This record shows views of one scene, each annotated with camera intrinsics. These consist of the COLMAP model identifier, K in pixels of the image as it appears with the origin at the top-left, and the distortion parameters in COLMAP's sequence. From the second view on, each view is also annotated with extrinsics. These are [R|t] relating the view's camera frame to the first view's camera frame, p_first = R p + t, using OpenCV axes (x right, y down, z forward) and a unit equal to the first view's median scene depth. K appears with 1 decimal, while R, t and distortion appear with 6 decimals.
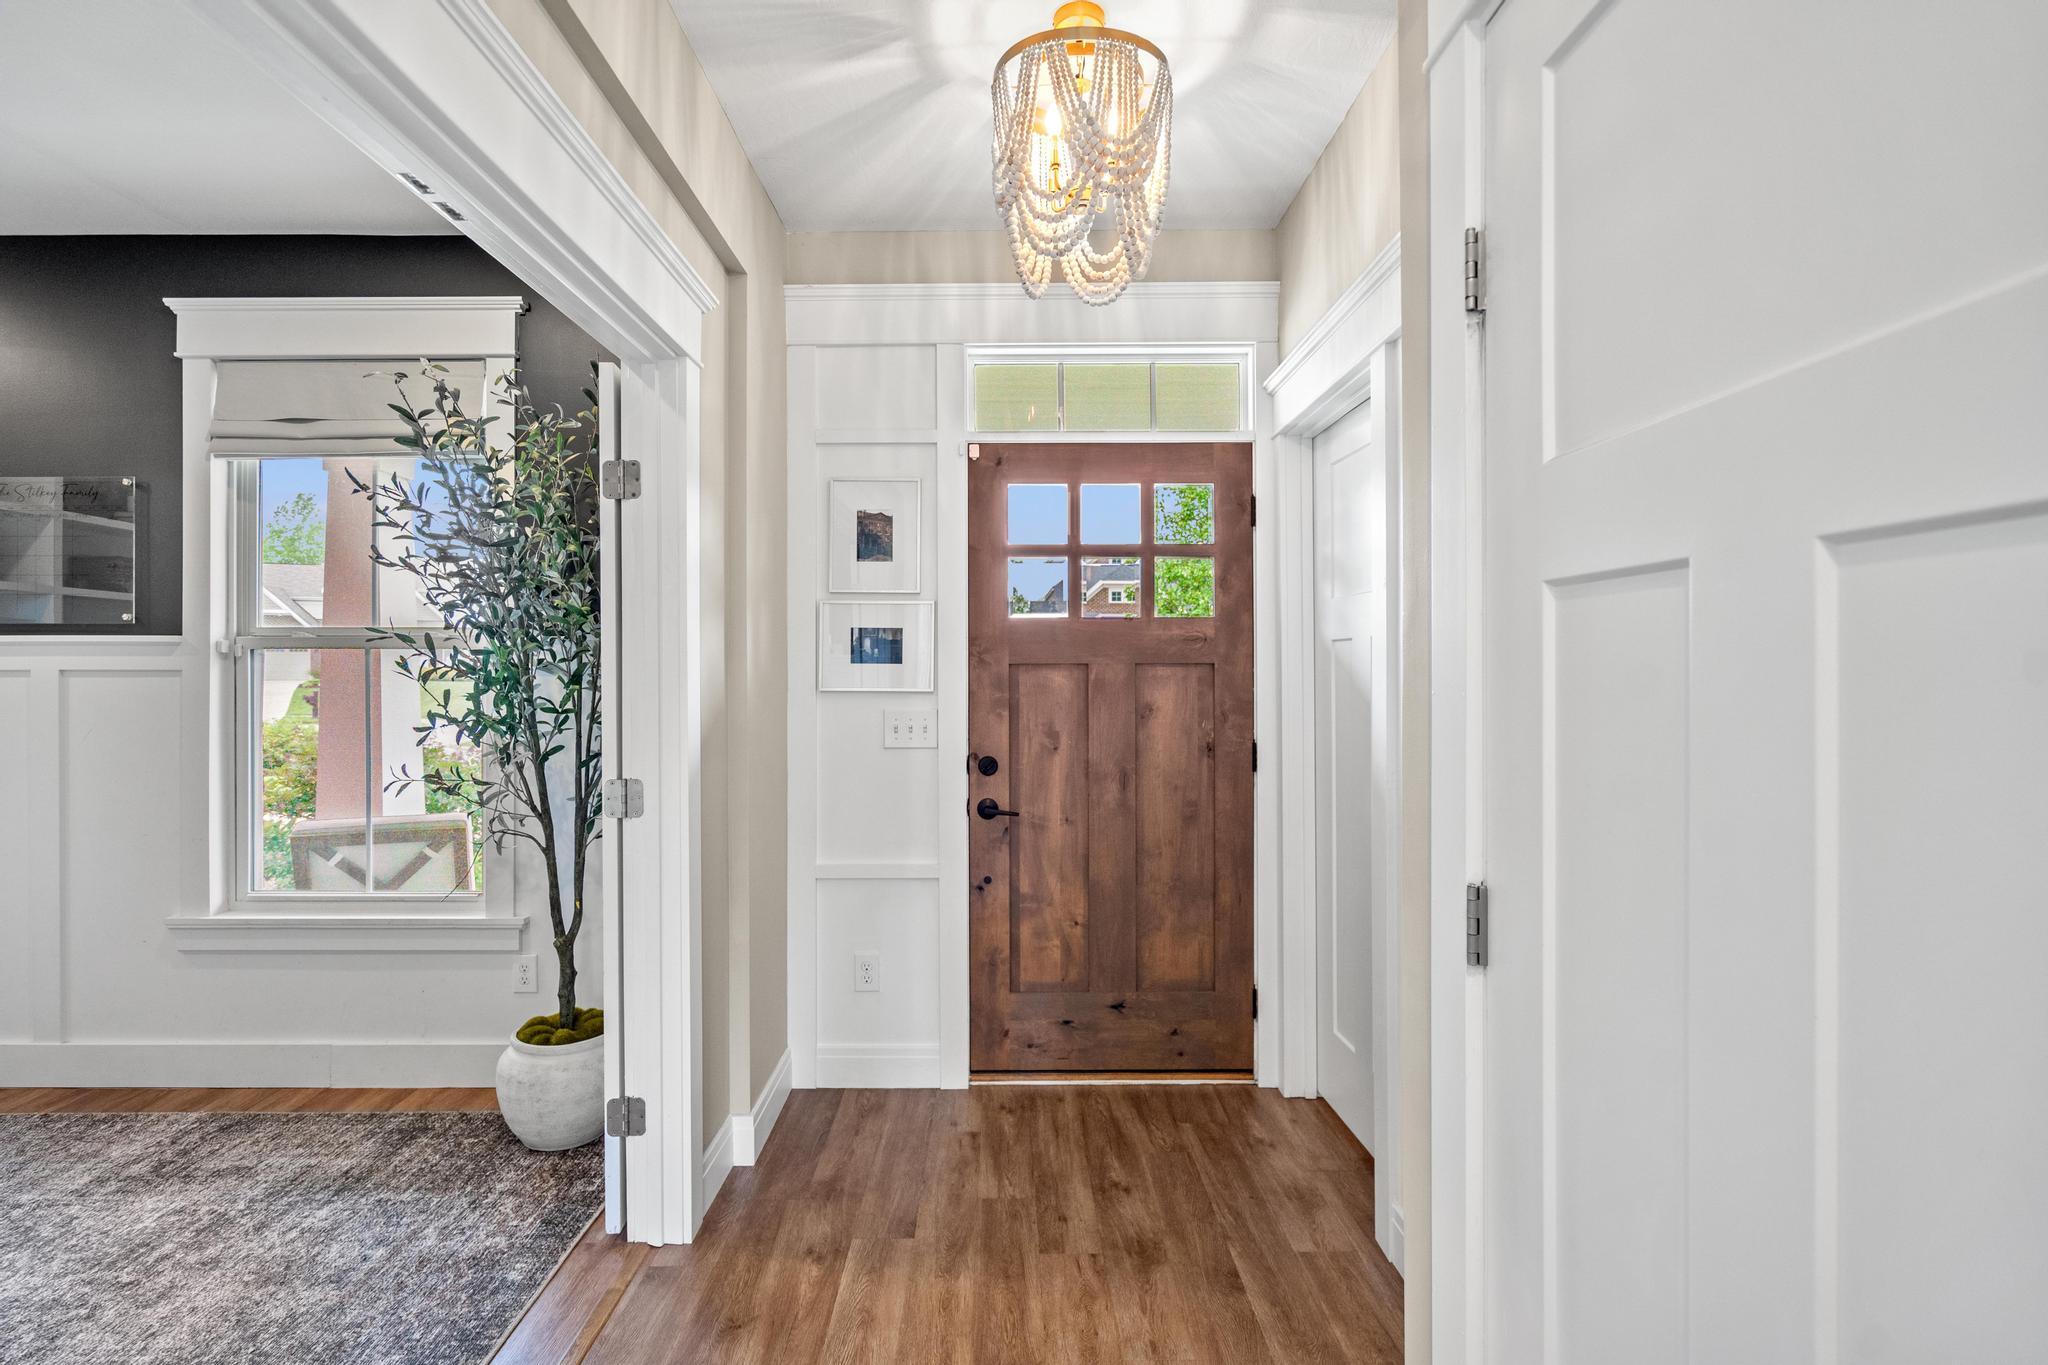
lens RADIAL K [[948.2, 0, 994.1], [0, 948.2, 655.4], [0, 0, 1]] dist [-0.000251, 0.000533]
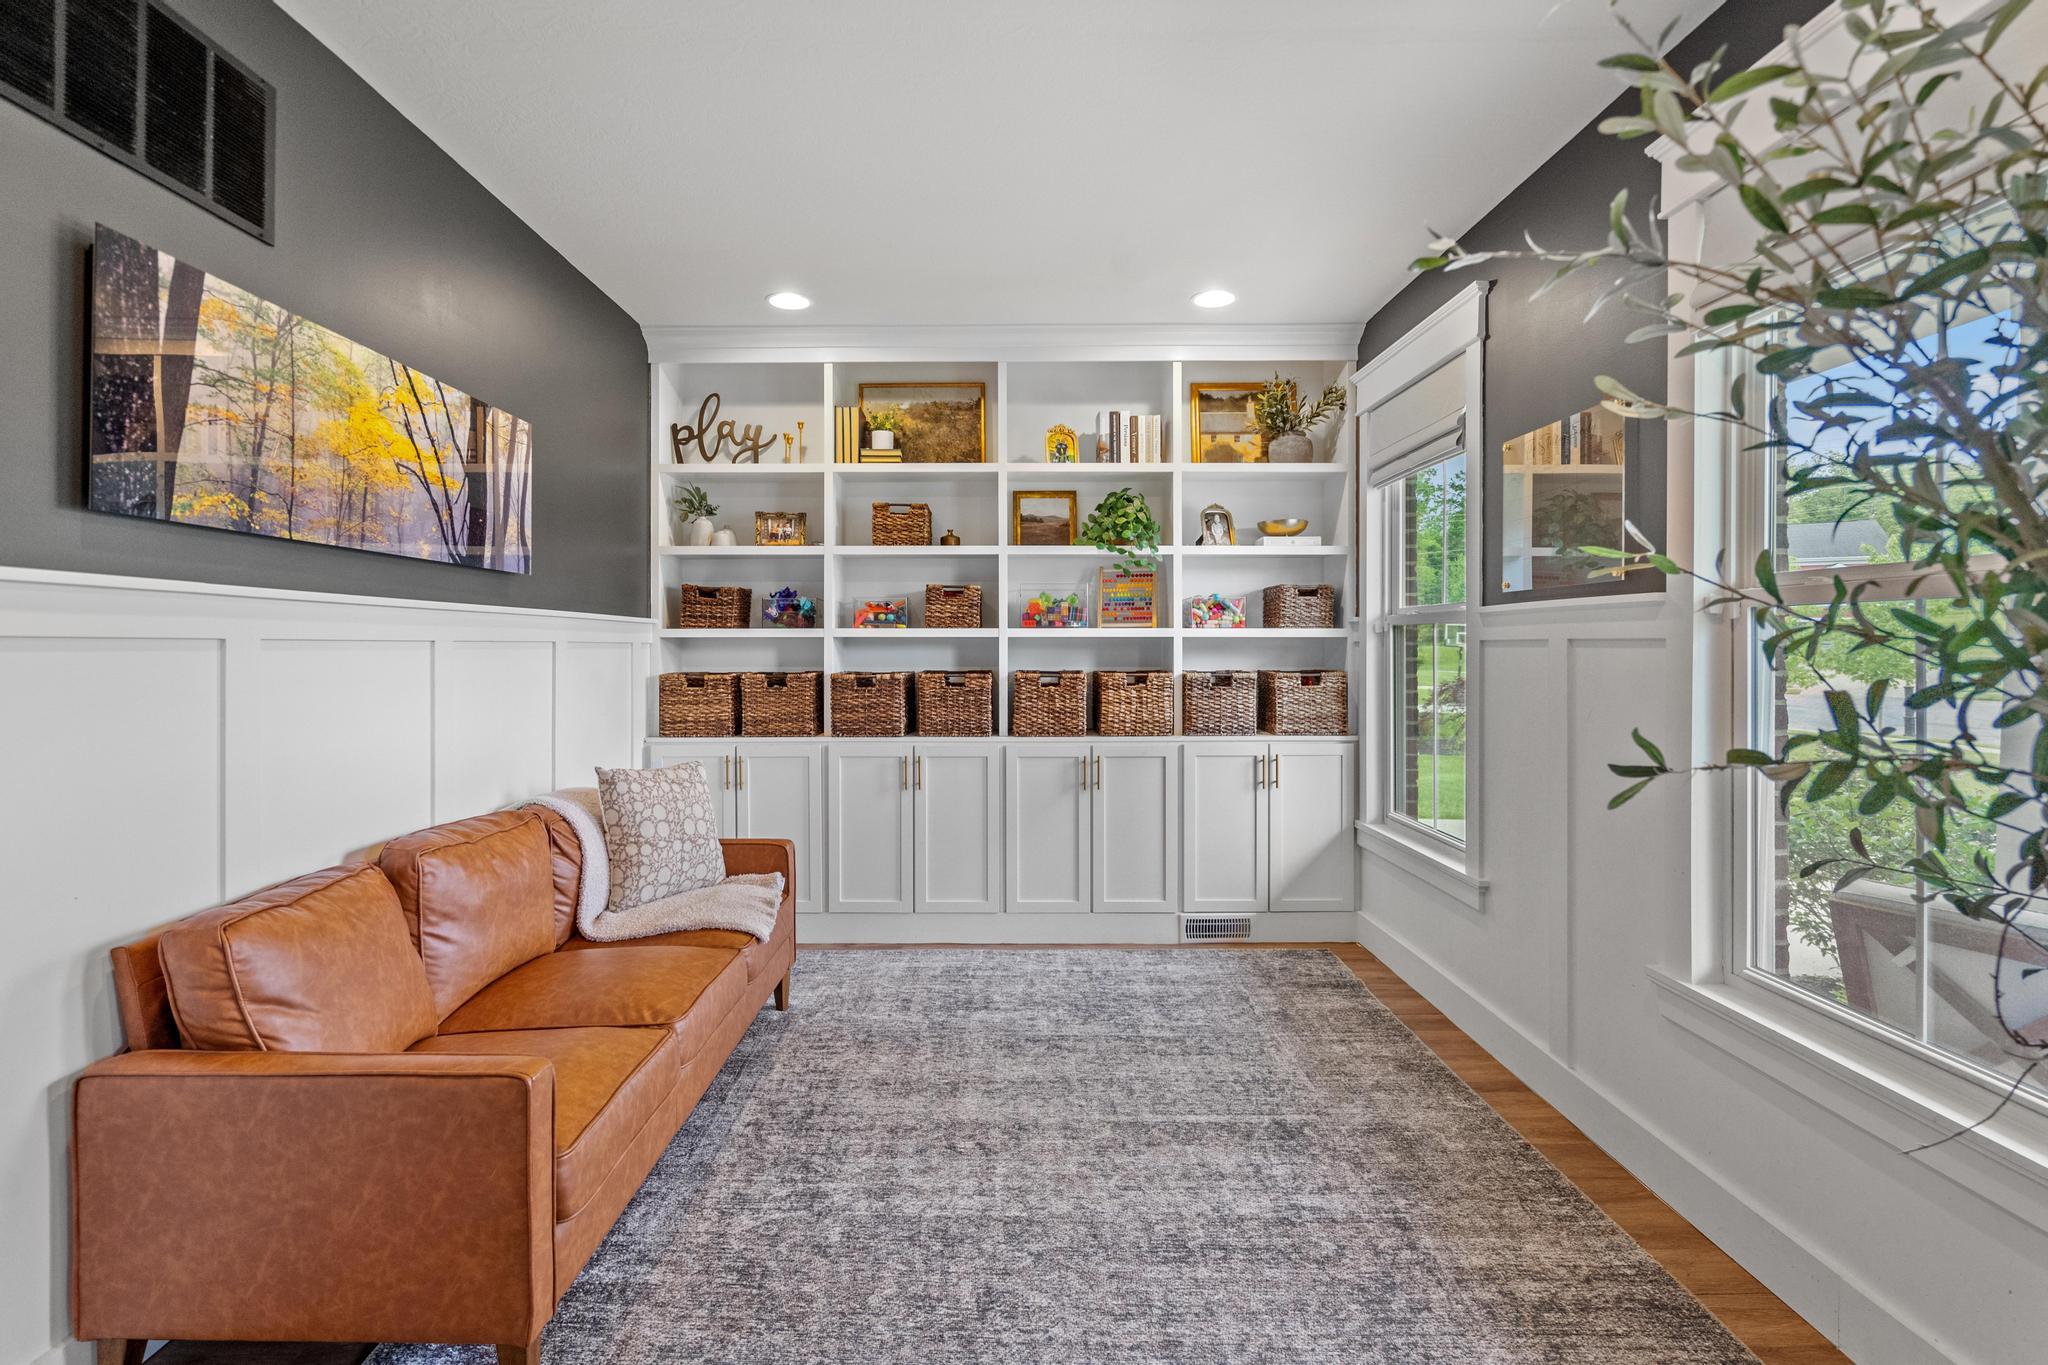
lens RADIAL K [[948.2, 0, 994.1], [0, 948.2, 655.4], [0, 0, 1]] dist [-0.000251, 0.000533]
pose [[0.003185, 0.009725, -0.999948, -0.128507], [0.021778, 0.999715, 0.009792, 0.010954], [0.999758, -0.021808, 0.002972, 0.520224]]
